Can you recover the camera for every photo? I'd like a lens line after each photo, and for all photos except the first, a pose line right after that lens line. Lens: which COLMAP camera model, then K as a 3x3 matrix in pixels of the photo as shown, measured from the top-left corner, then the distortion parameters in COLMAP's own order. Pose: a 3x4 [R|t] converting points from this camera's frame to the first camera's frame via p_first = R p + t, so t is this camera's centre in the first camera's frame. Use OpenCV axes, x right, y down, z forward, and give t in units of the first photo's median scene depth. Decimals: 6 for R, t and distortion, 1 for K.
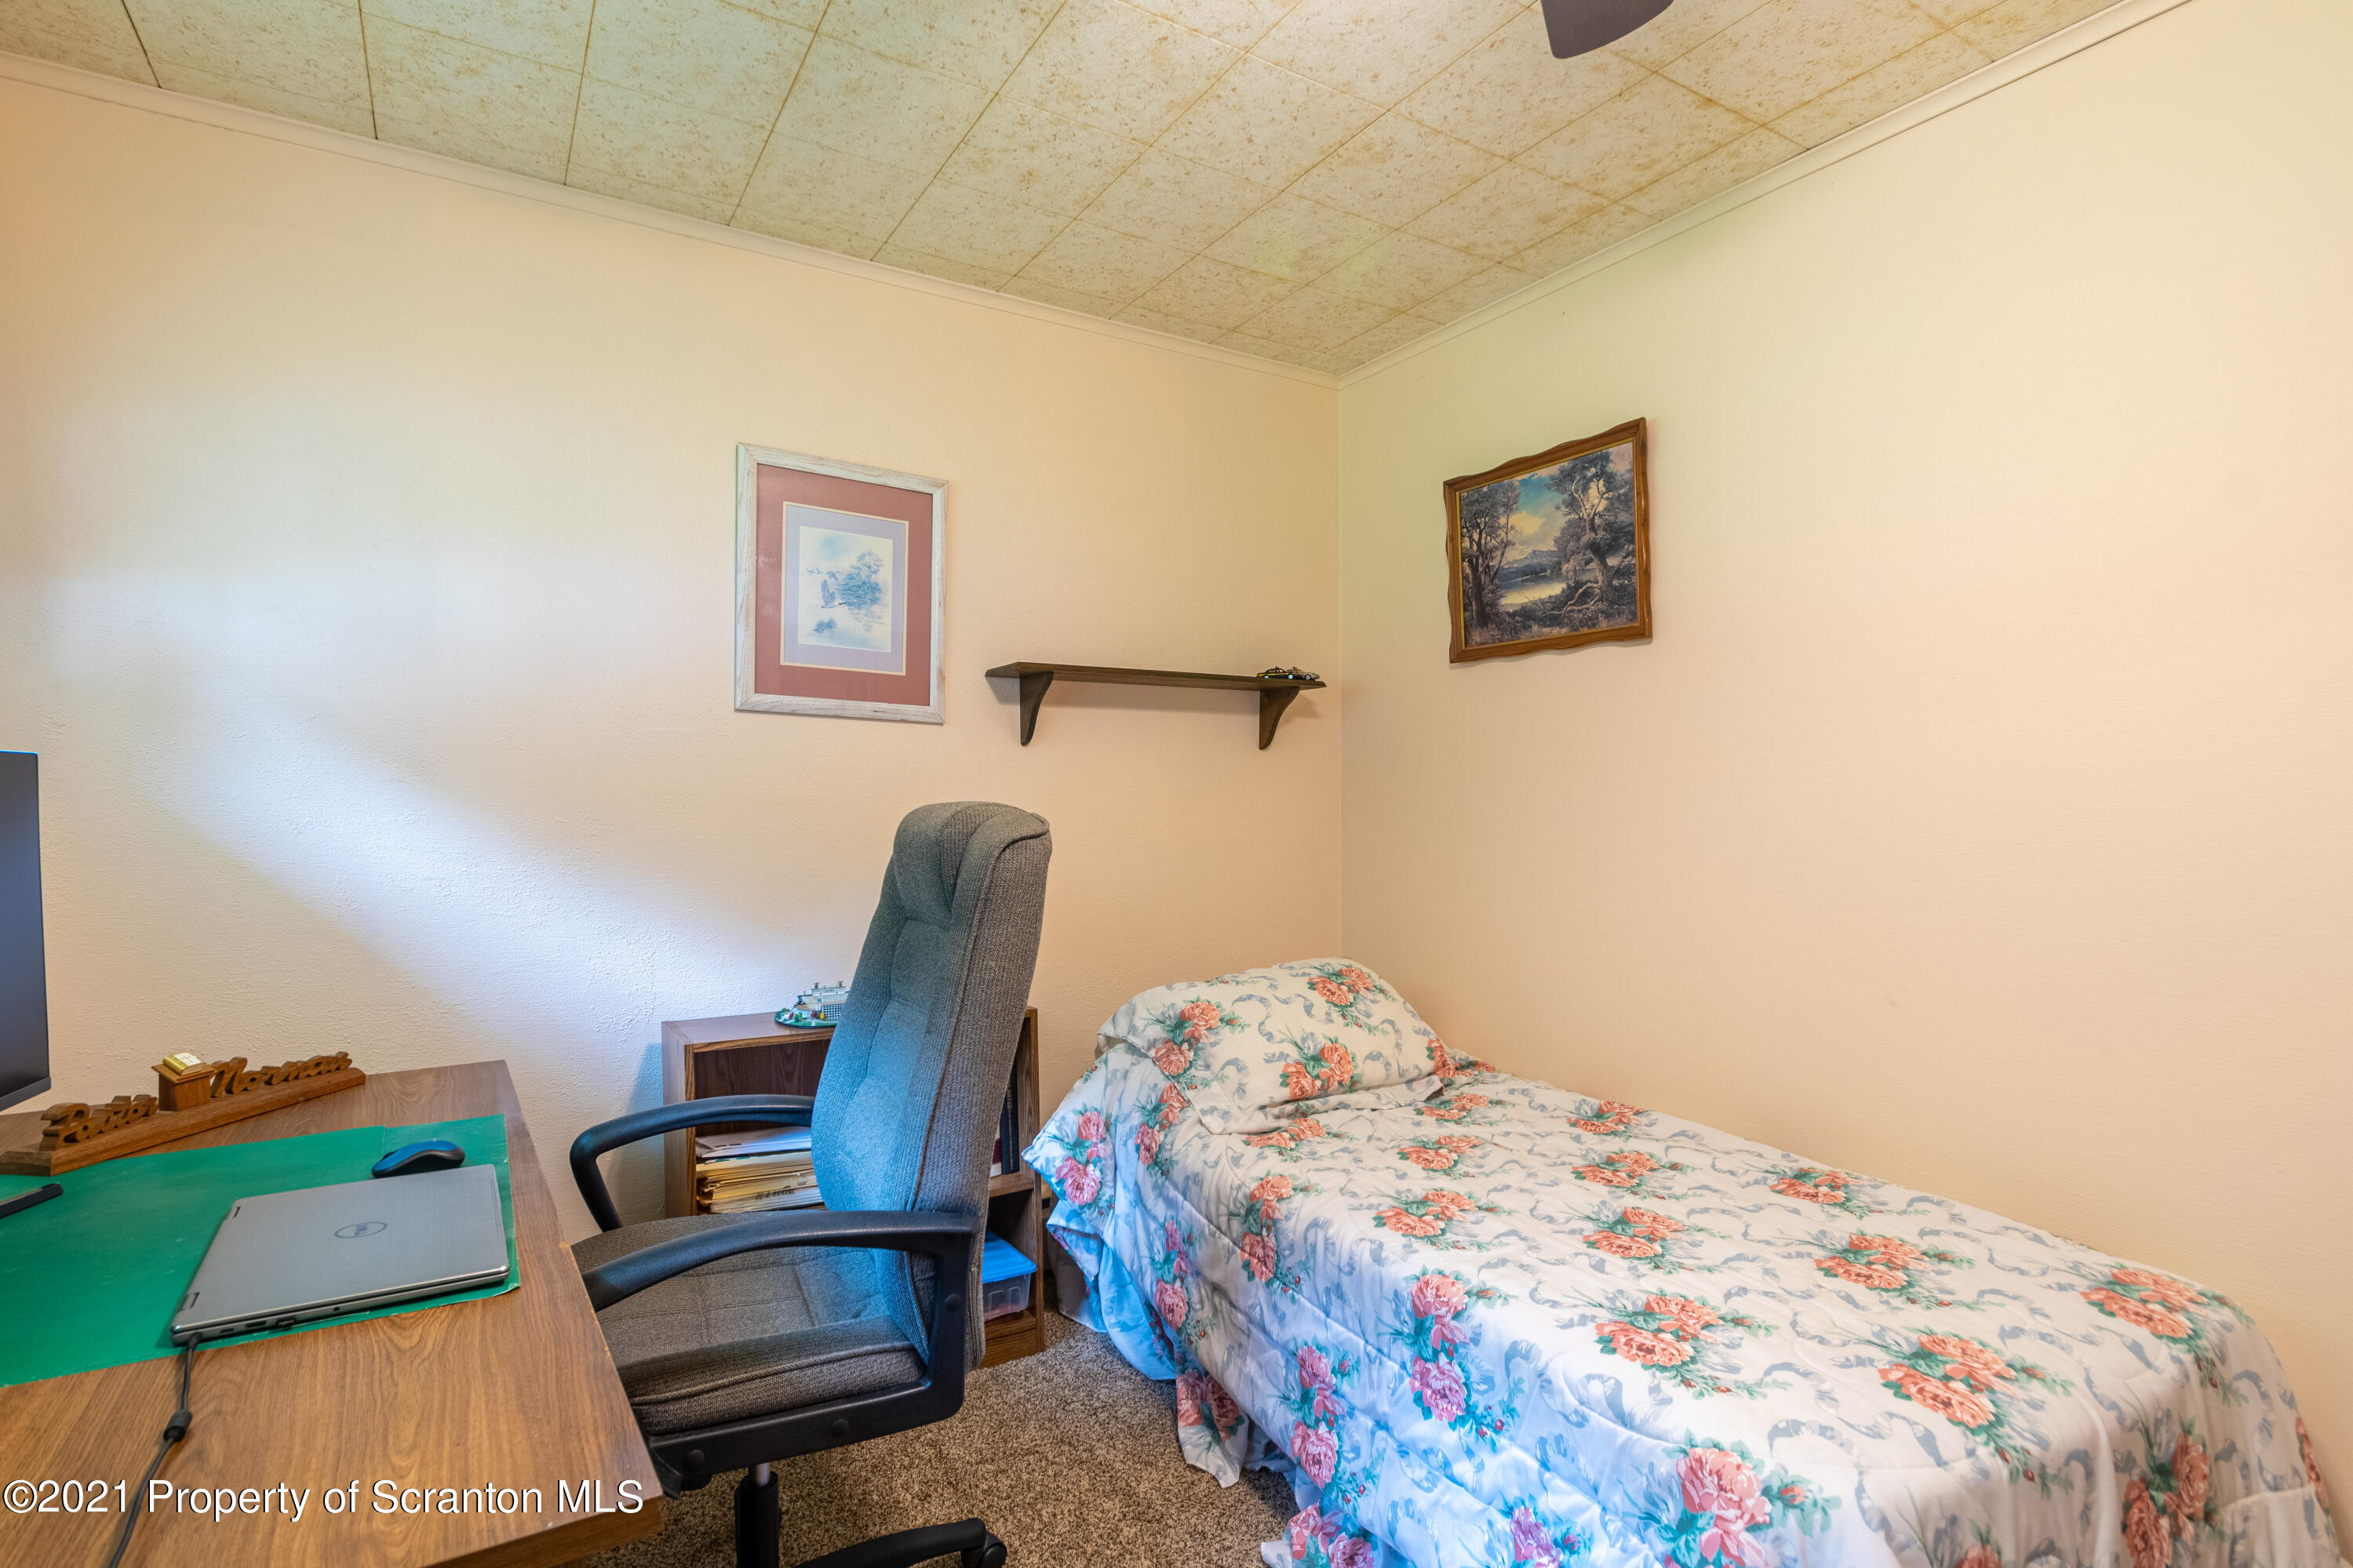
lens RADIAL K [[1160.1, 0, 1173.3], [0, 1160.1, 866.8], [0, 0, 1]] dist [-0.002614, -0.000920]
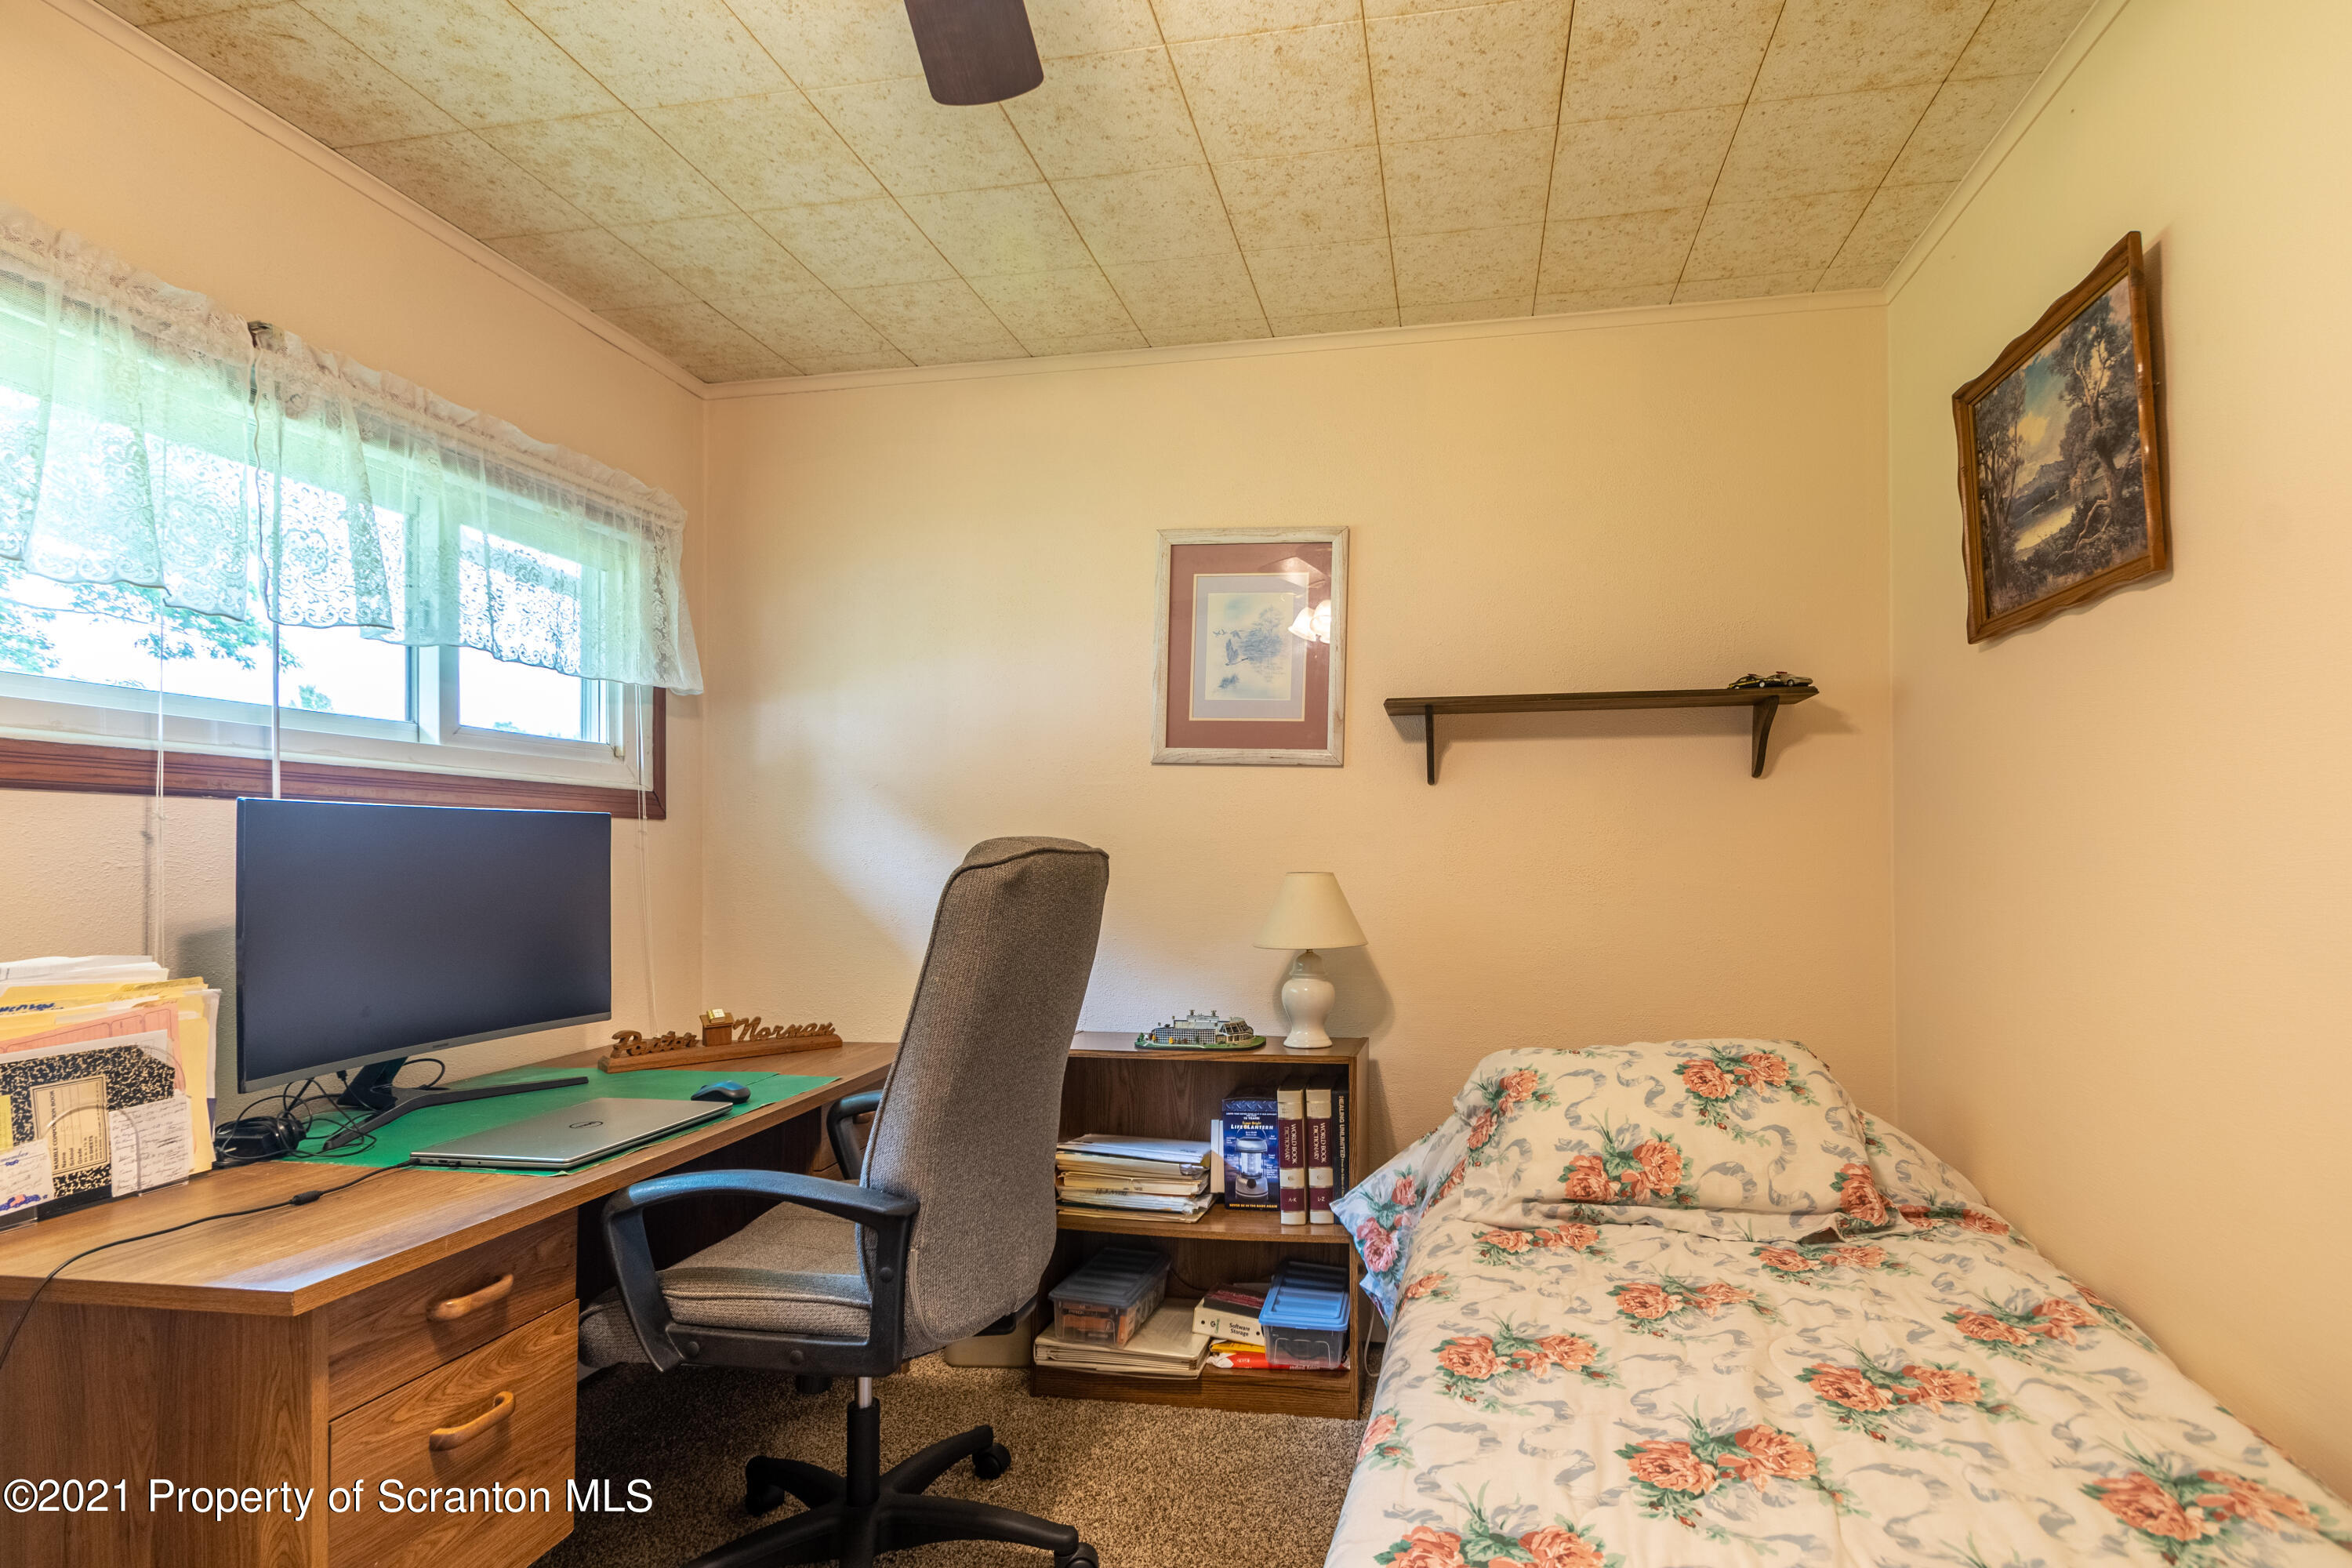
lens RADIAL K [[1159.8, 0, 1172.8], [0, 1159.8, 866.8], [0, 0, 1]] dist [-0.002614, -0.000920]
pose [[0.744748, 0.005429, -0.667324, 0.397112], [-0.033699, 0.998997, -0.029482, -0.000995], [0.666494, 0.044445, 0.744184, 0.170908]]
